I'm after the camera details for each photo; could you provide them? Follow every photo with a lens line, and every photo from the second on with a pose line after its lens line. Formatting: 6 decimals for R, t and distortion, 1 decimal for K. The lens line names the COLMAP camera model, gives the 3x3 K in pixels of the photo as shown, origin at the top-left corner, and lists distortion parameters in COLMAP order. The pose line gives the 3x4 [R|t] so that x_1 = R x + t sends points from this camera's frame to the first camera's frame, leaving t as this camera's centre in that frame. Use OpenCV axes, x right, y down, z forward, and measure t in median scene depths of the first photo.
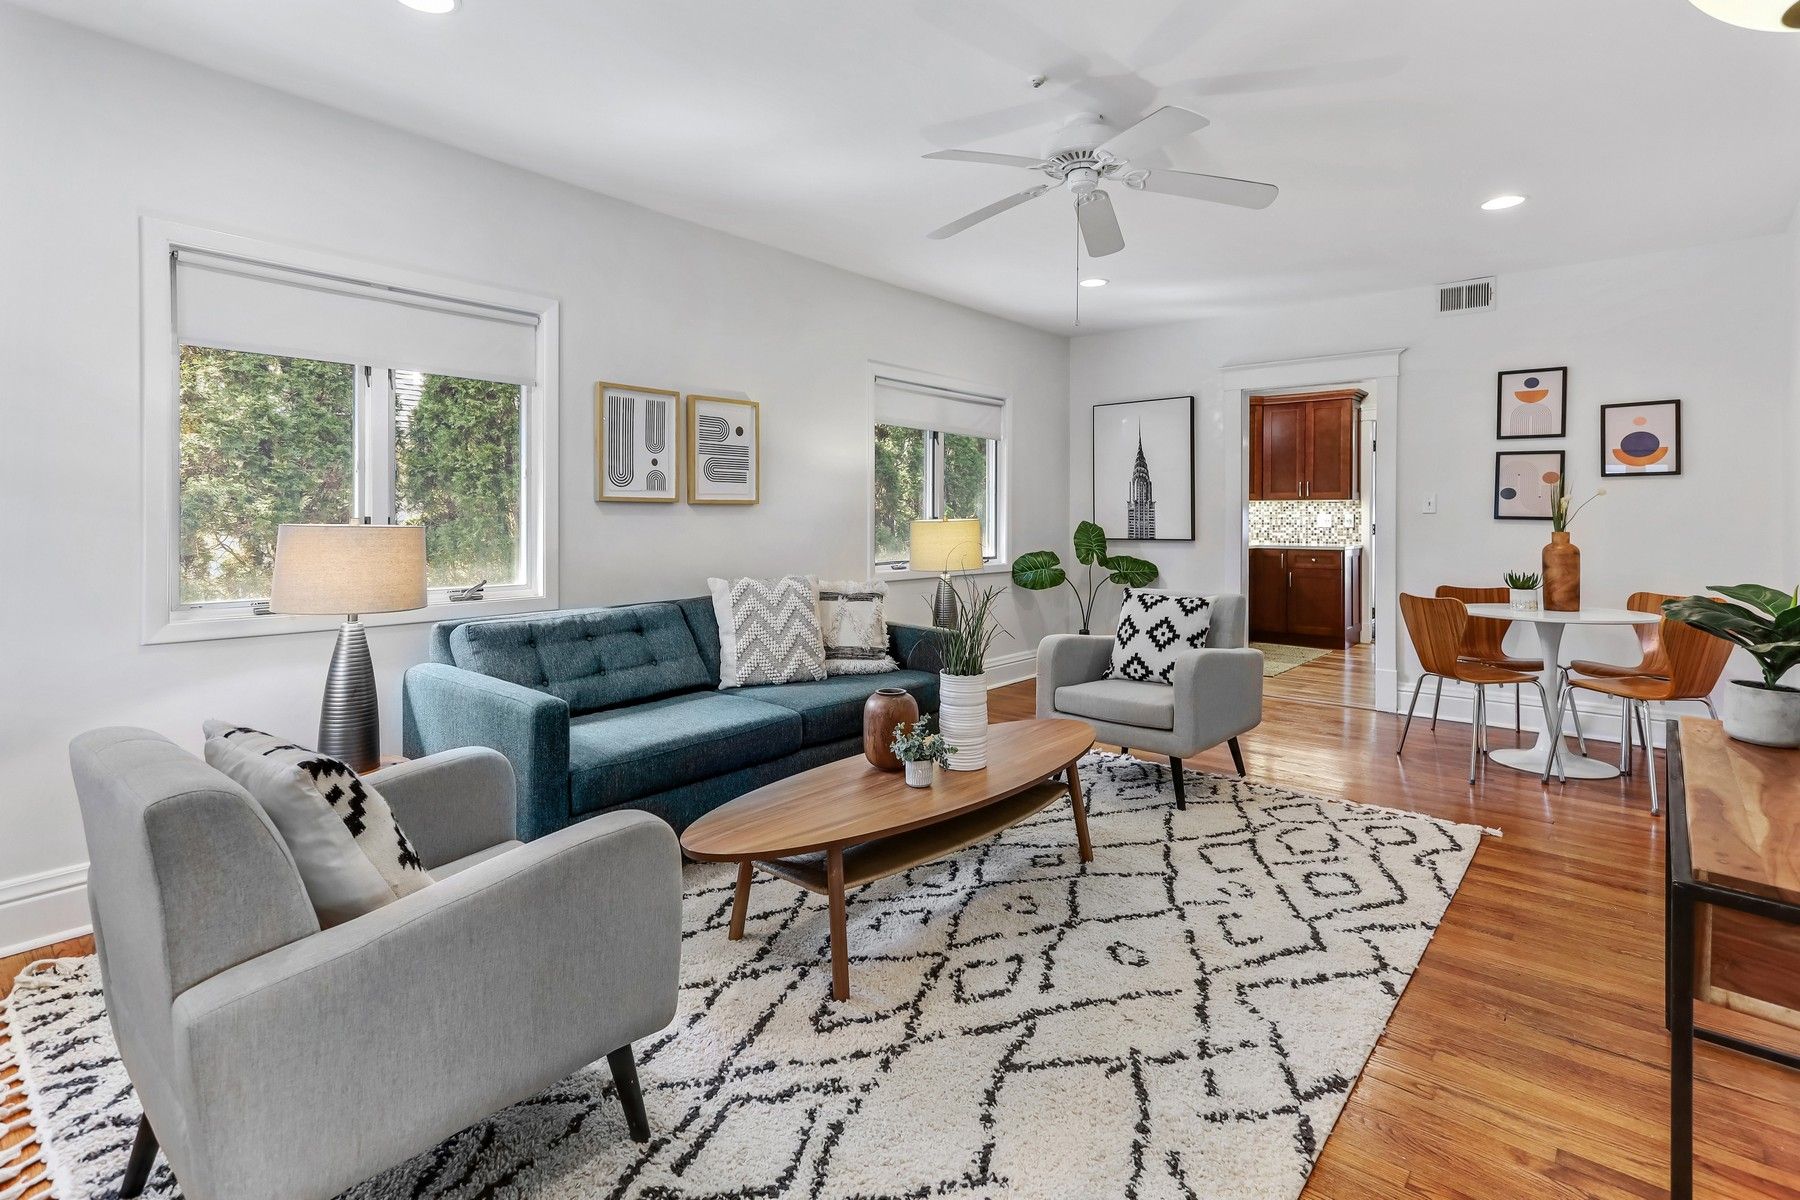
lens RADIAL K [[879.0, 0, 899.7], [0, 879.0, 515.8], [0, 0, 1]] dist [0.021191, 0.000760]
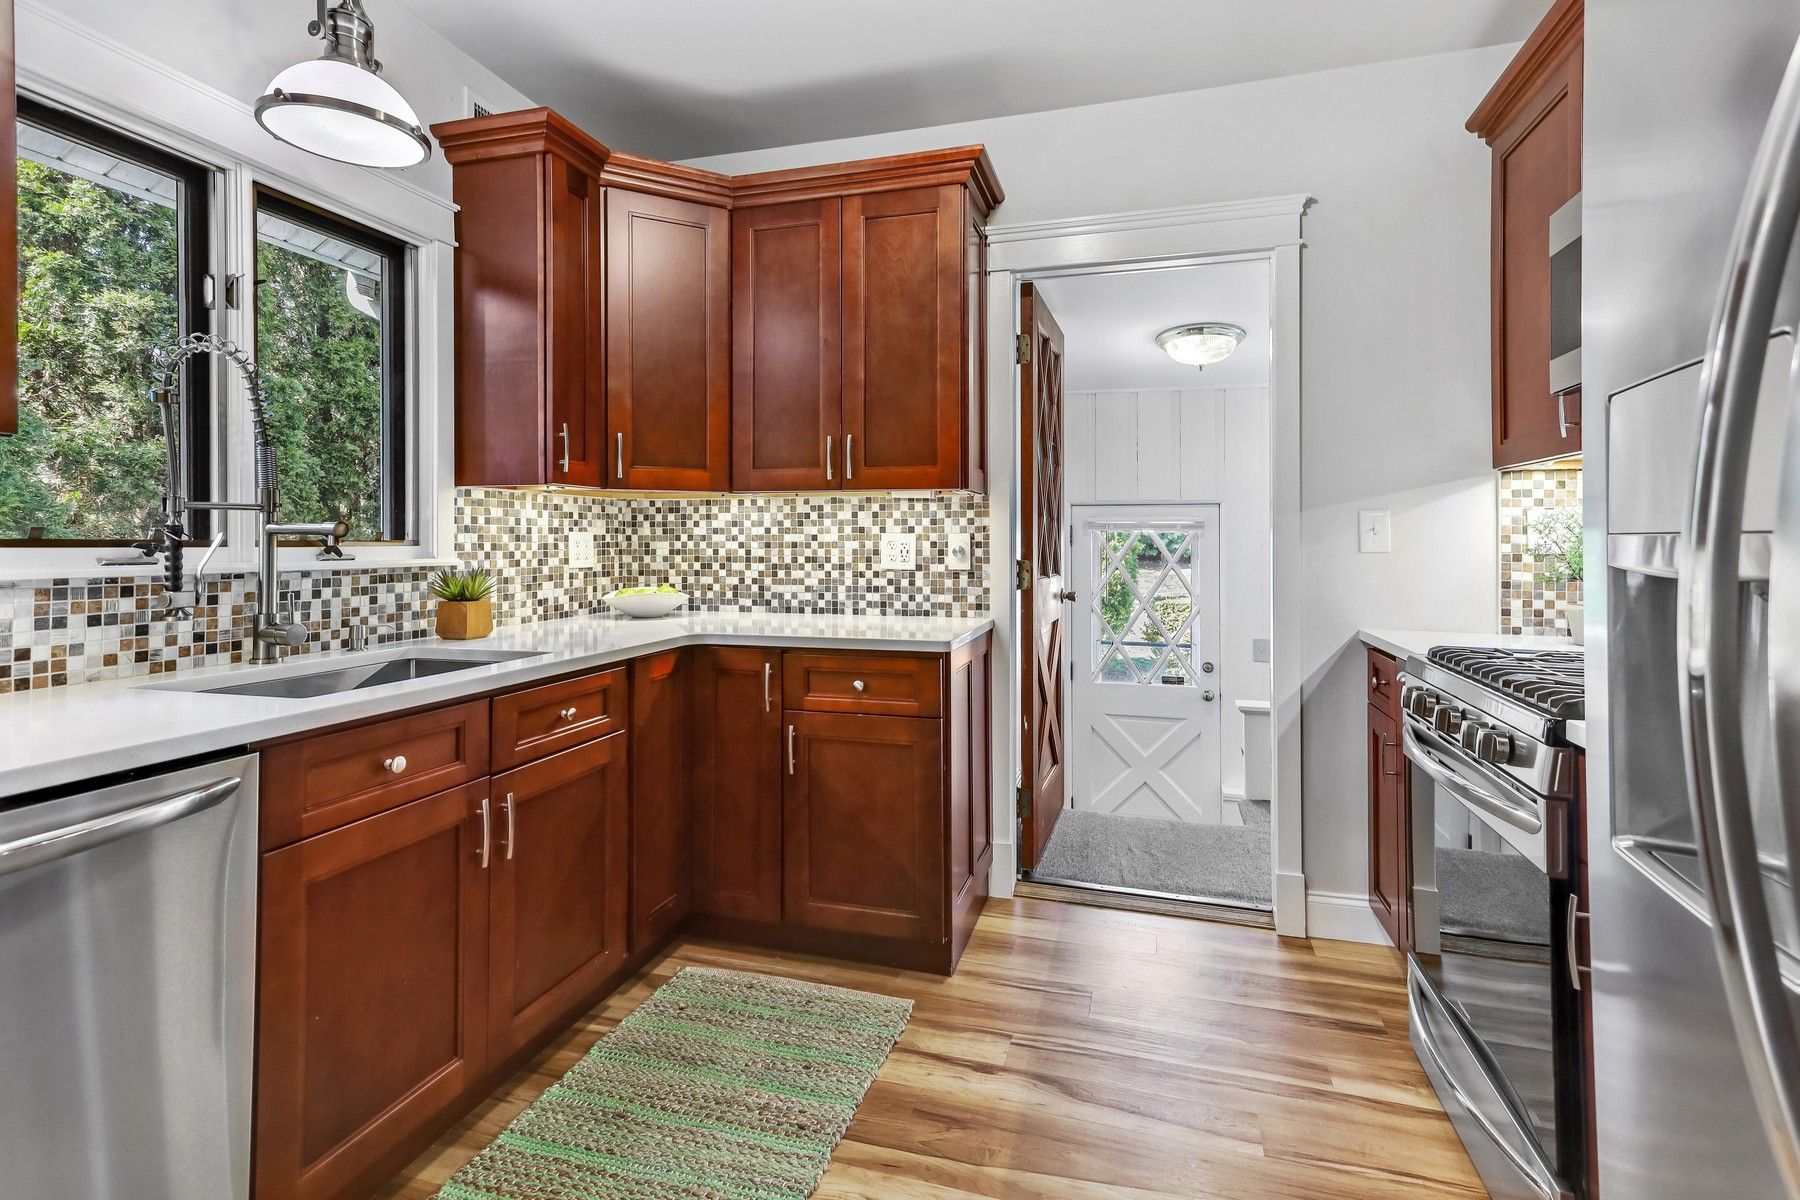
lens RADIAL K [[860.3, 0, 901.8], [0, 860.3, 543.3], [0, 0, 1]] dist [0.002053, 0.000157]
pose [[0.912221, -0.003994, 0.409680, 0.693548], [0.002349, 0.999987, 0.004519, 0.001545], [-0.409693, -0.003161, 0.912218, 1.390706]]
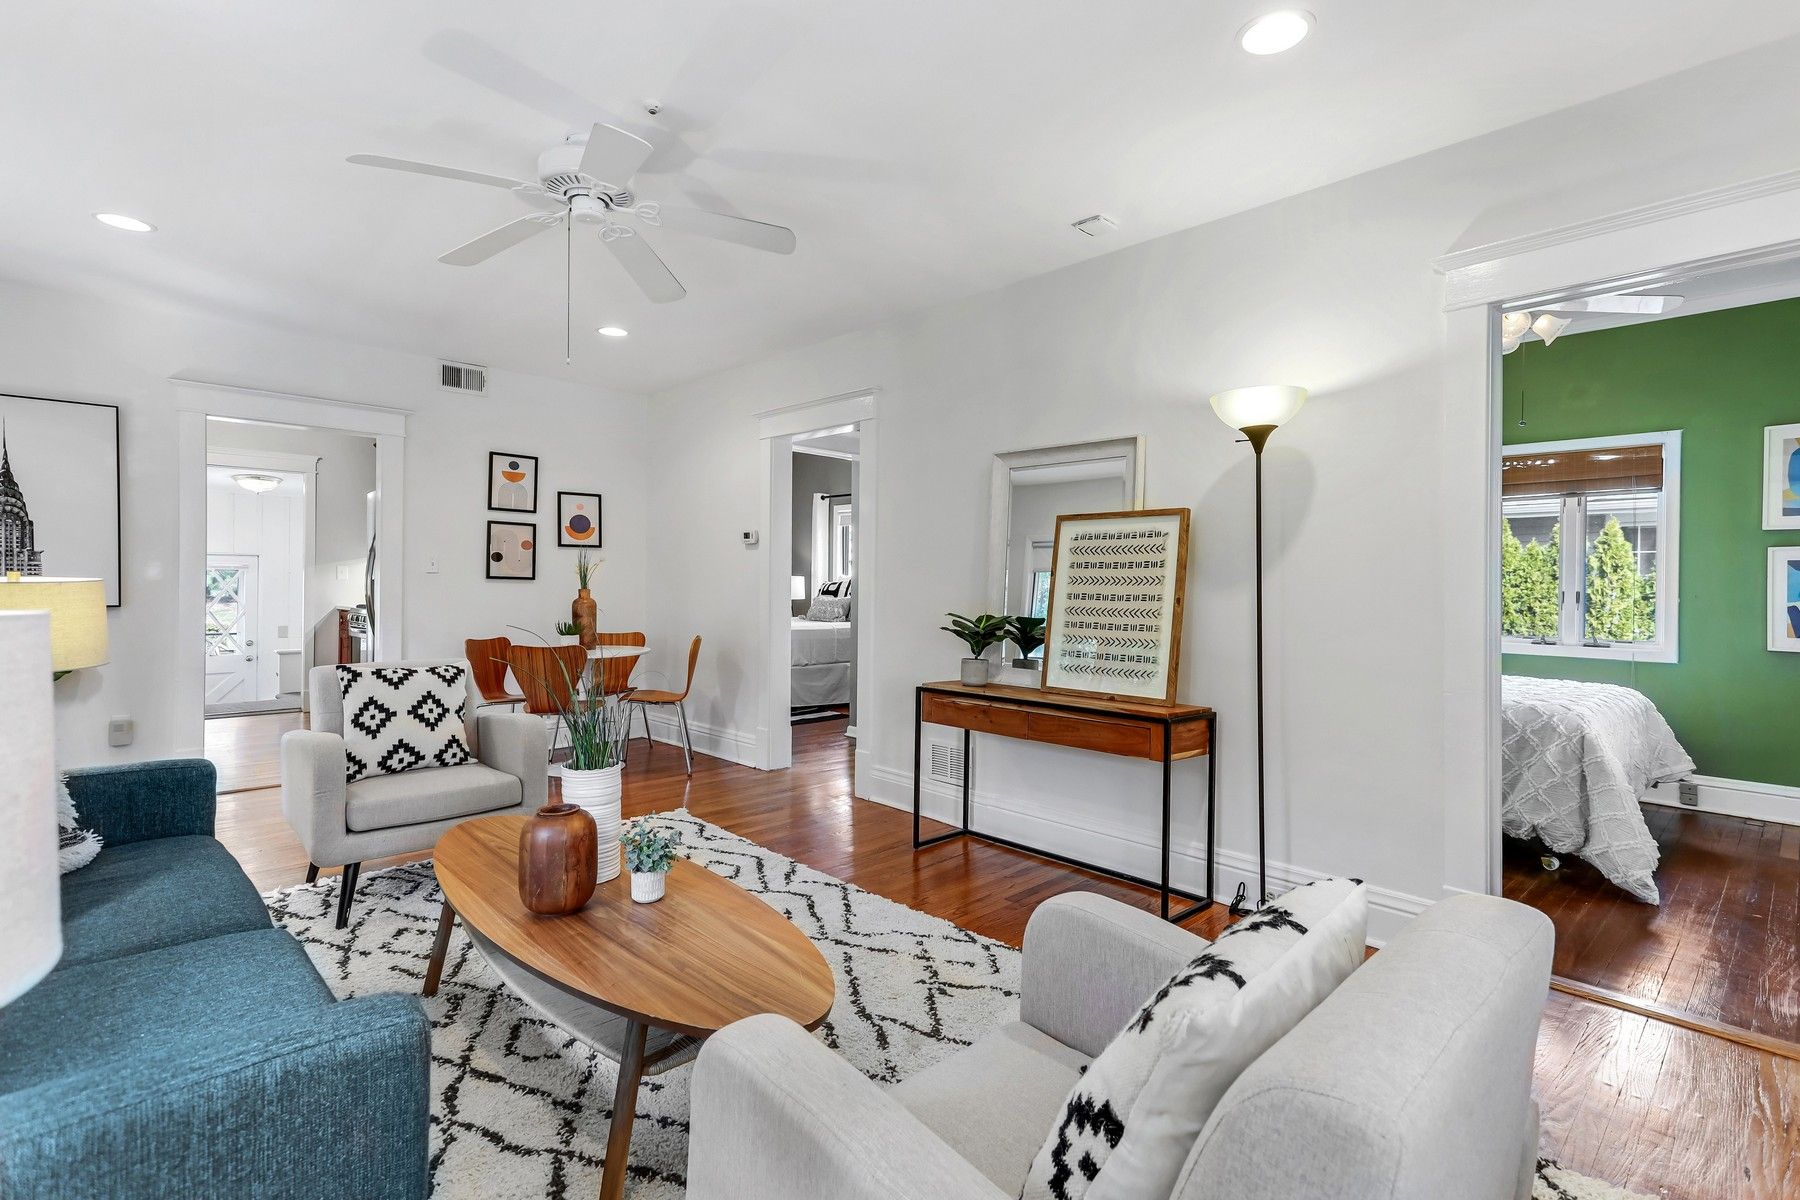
lens RADIAL K [[859.4, 0, 908.4], [0, 859.4, 585.7], [0, 0, 1]] dist [0.021571, 0.000086]
pose [[0.090076, -0.006254, 0.995915, -0.489884], [-0.008109, 0.999943, 0.007013, 0.000723], [-0.995902, -0.008707, 0.090021, 0.435831]]
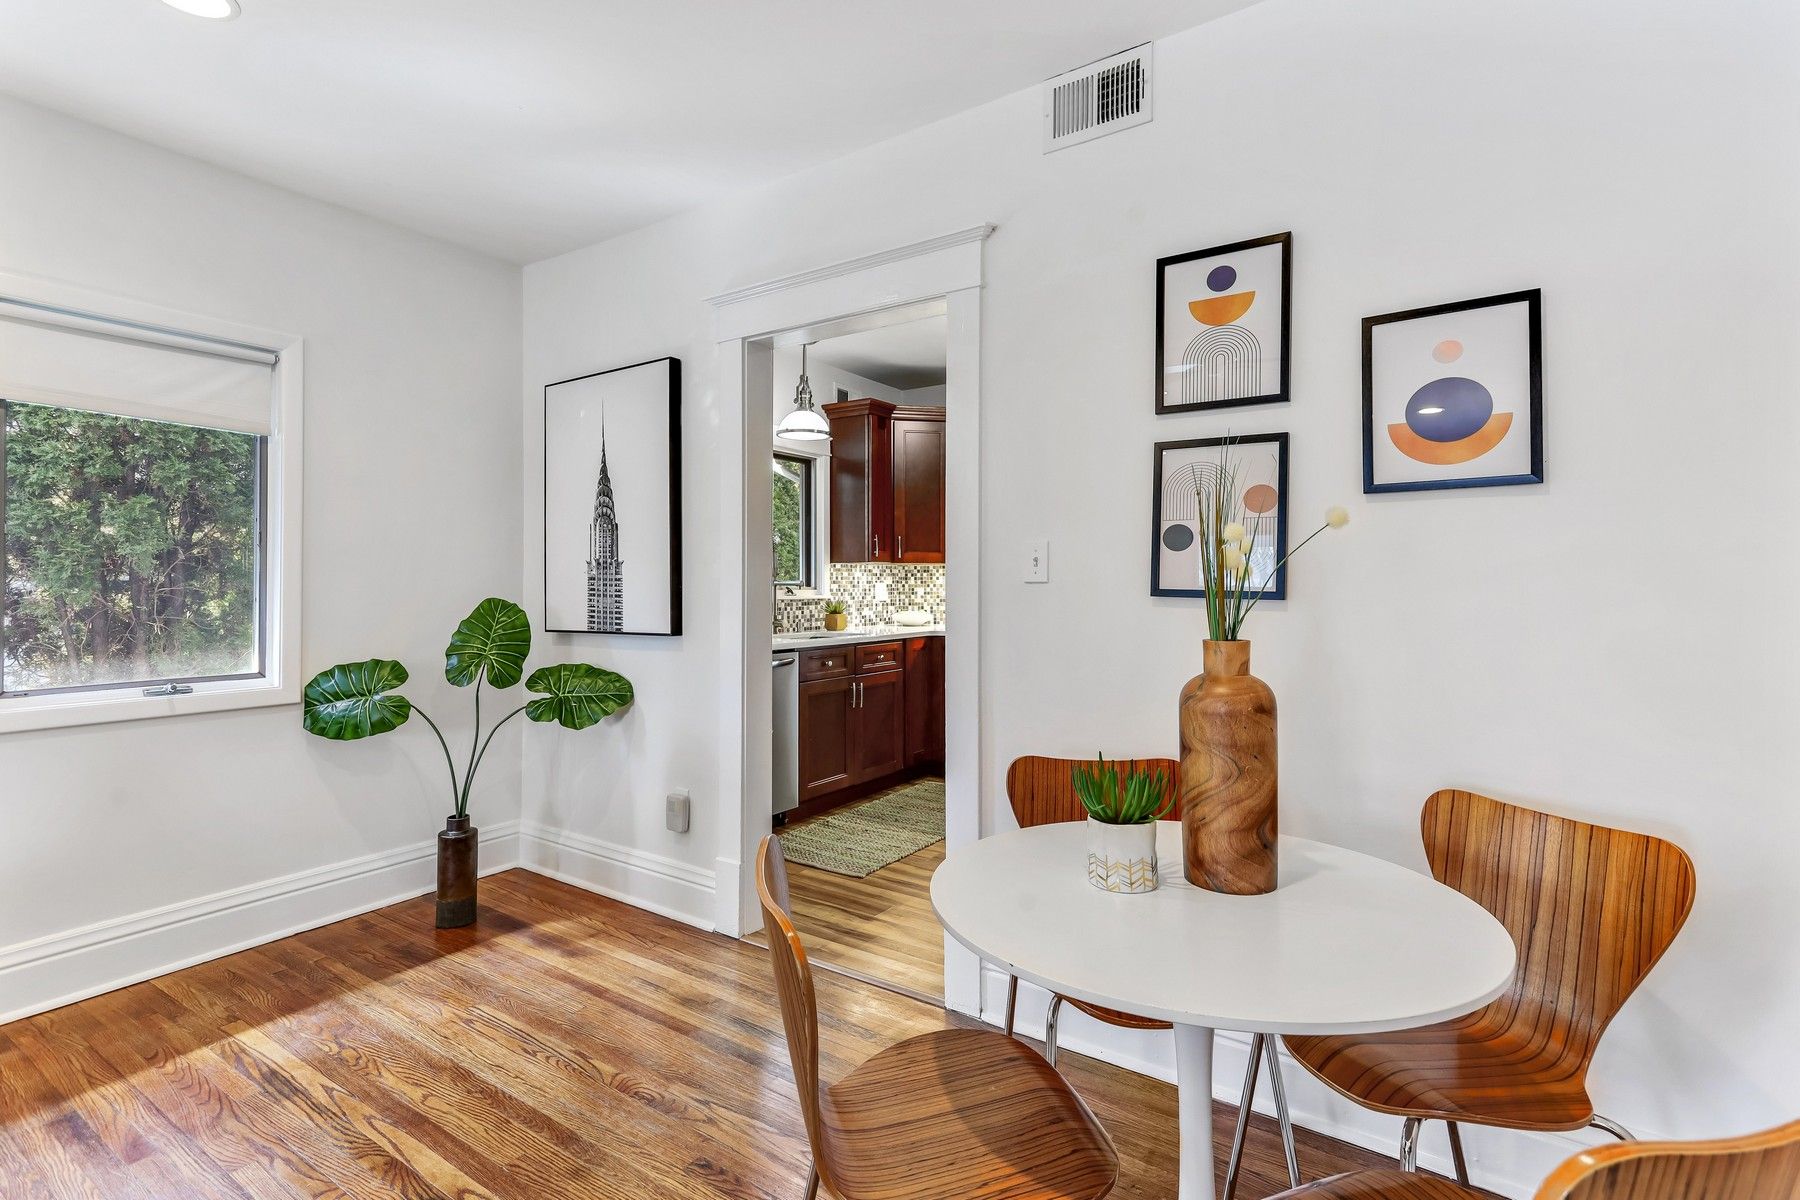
lens RADIAL K [[848.7, 0, 904.7], [0, 848.7, 579.4], [0, 0, 1]] dist [0.015330, 0.001710]
pose [[0.993061, -0.002410, 0.117575, 0.615500], [0.003117, 0.999978, -0.005826, -0.002766], [-0.117559, 0.006152, 0.993047, 0.735812]]
